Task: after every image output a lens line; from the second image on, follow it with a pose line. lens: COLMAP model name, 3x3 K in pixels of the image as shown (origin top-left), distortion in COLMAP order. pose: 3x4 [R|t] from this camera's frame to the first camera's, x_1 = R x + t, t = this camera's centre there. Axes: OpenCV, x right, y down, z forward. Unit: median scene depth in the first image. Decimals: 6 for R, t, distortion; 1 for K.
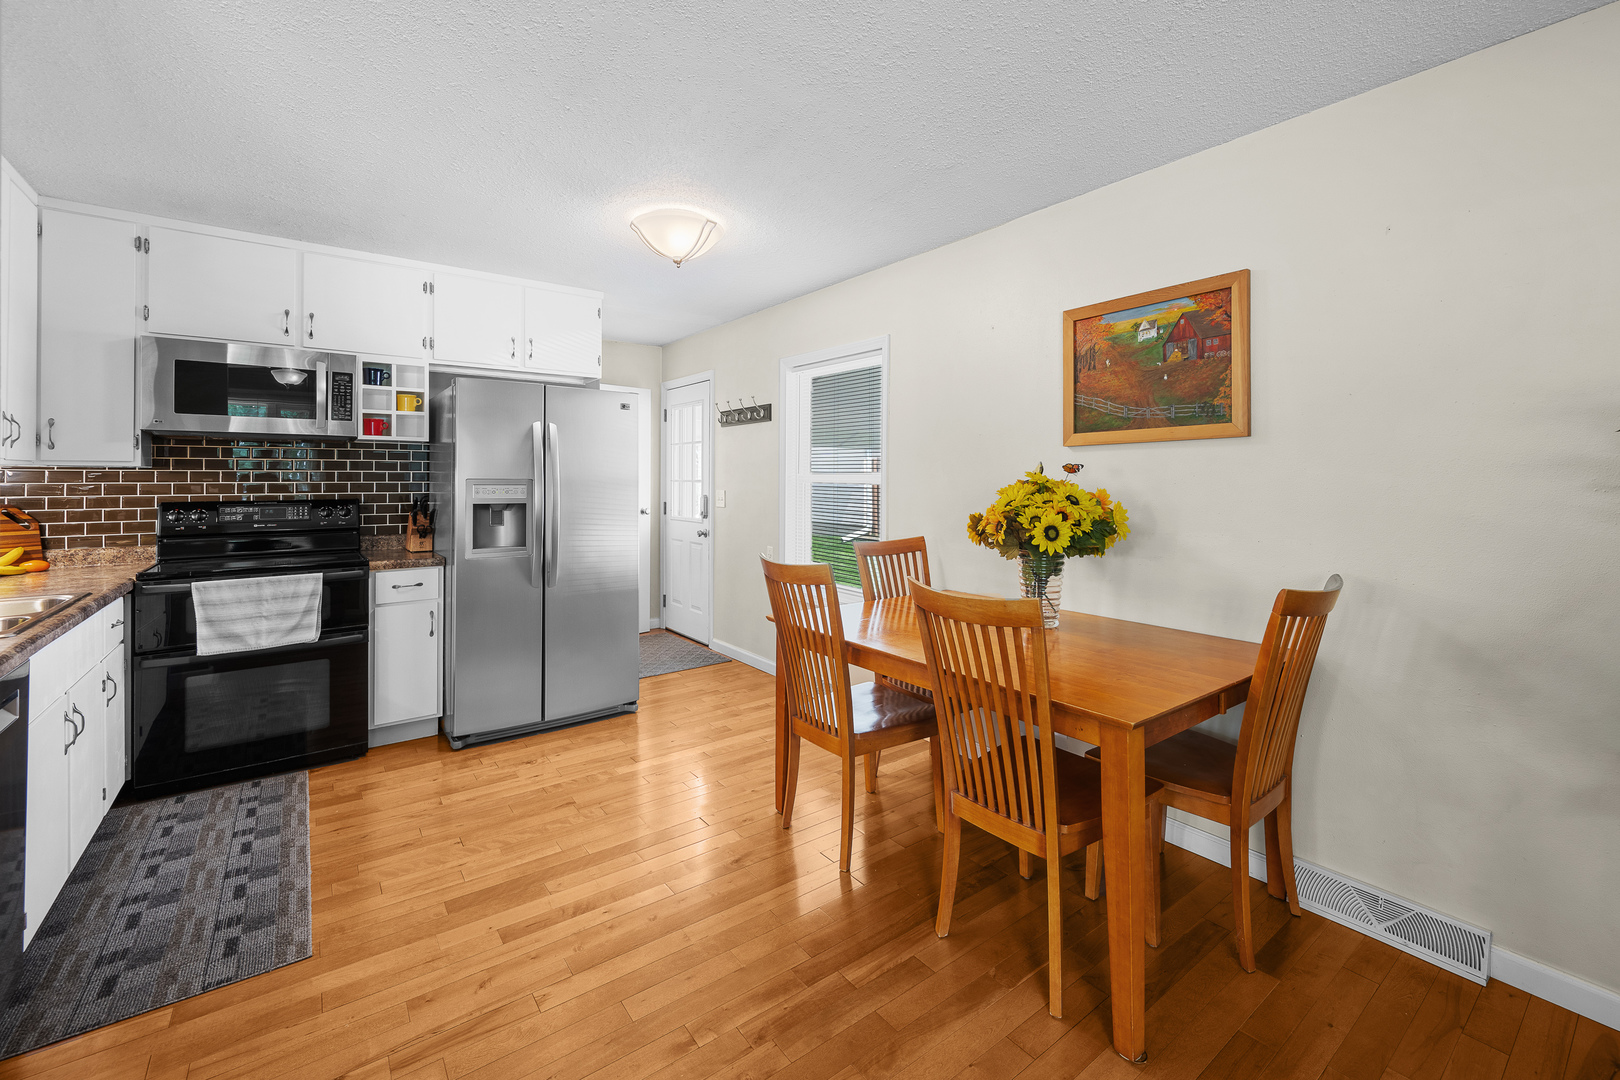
lens RADIAL K [[665.1, 0, 865.7], [0, 665.1, 482.2], [0, 0, 1]] dist [-0.000795, -0.000342]
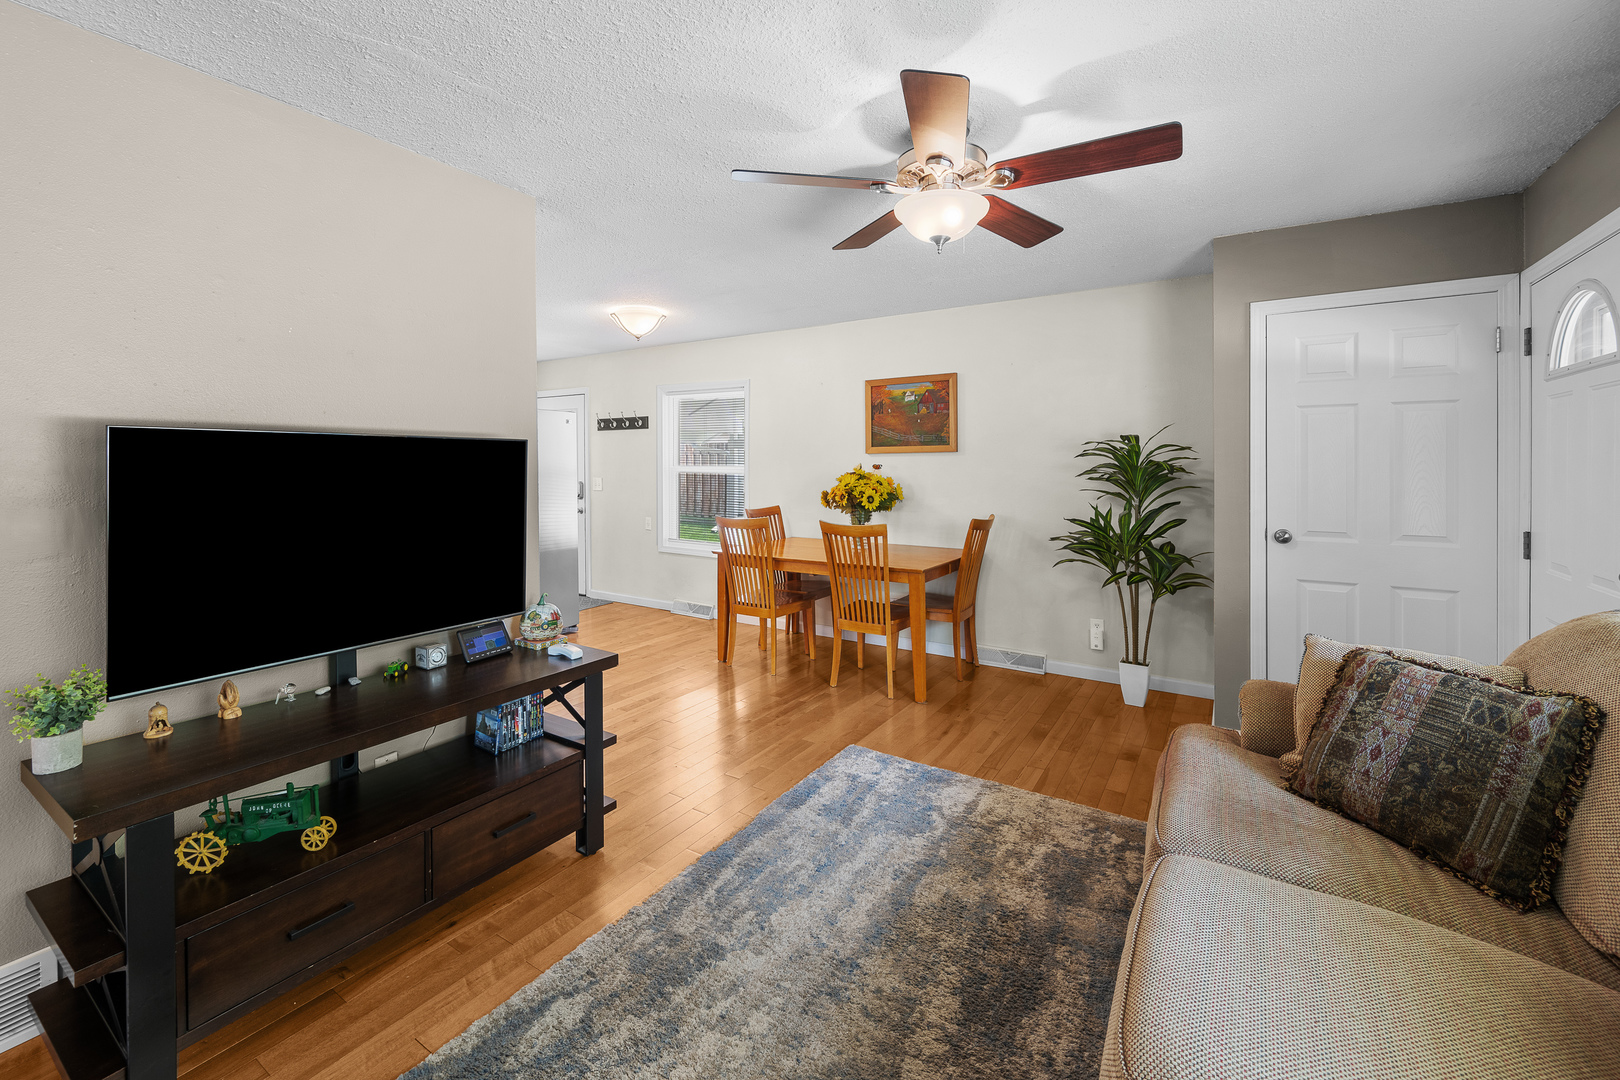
lens RADIAL K [[686.4, 0, 762.5], [0, 686.4, 468.7], [0, 0, 1]] dist [-0.002925, 0.000581]
pose [[0.961470, -0.006744, 0.274827, -0.571179], [0.004937, 0.999961, 0.007265, -0.031478], [-0.274865, -0.005628, 0.961466, -0.856669]]
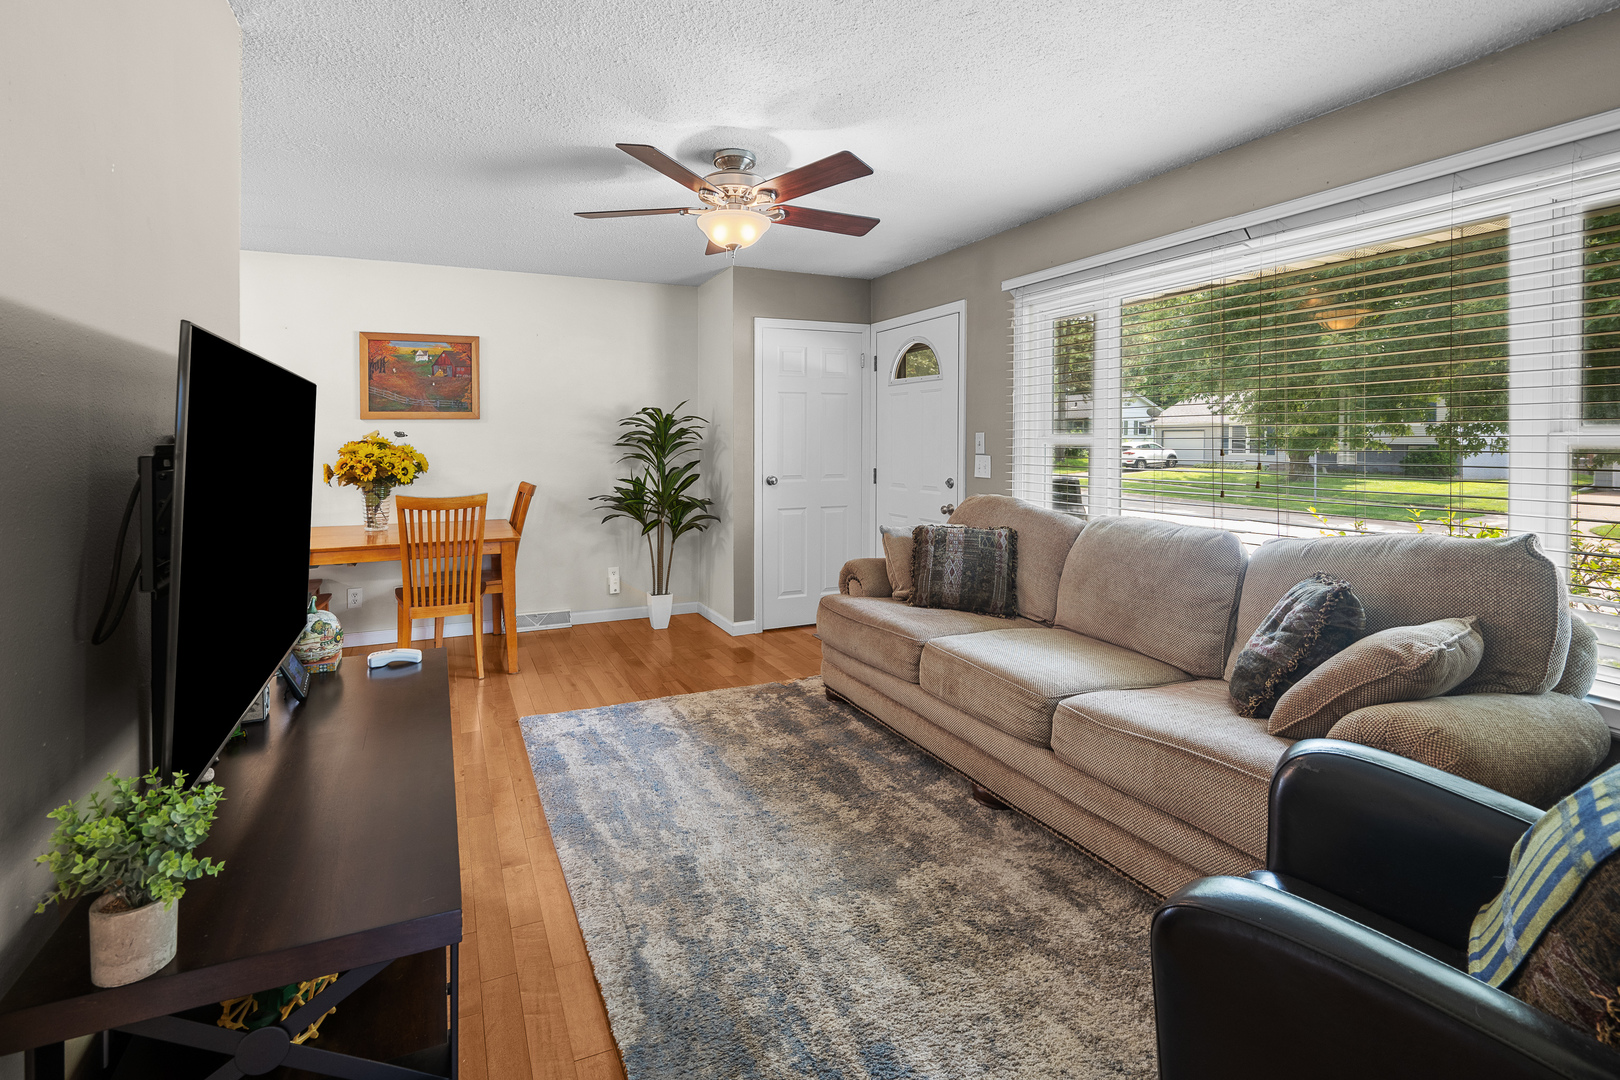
lens RADIAL K [[773.2, 0, 762.2], [0, 773.2, 451.5], [0, 0, 1]] dist [0.005654, -0.000112]
pose [[0.278736, -0.019160, 0.960177, -1.337511], [0.004840, 0.999816, 0.018546, -0.008931], [-0.960356, -0.000522, 0.278777, -0.449403]]
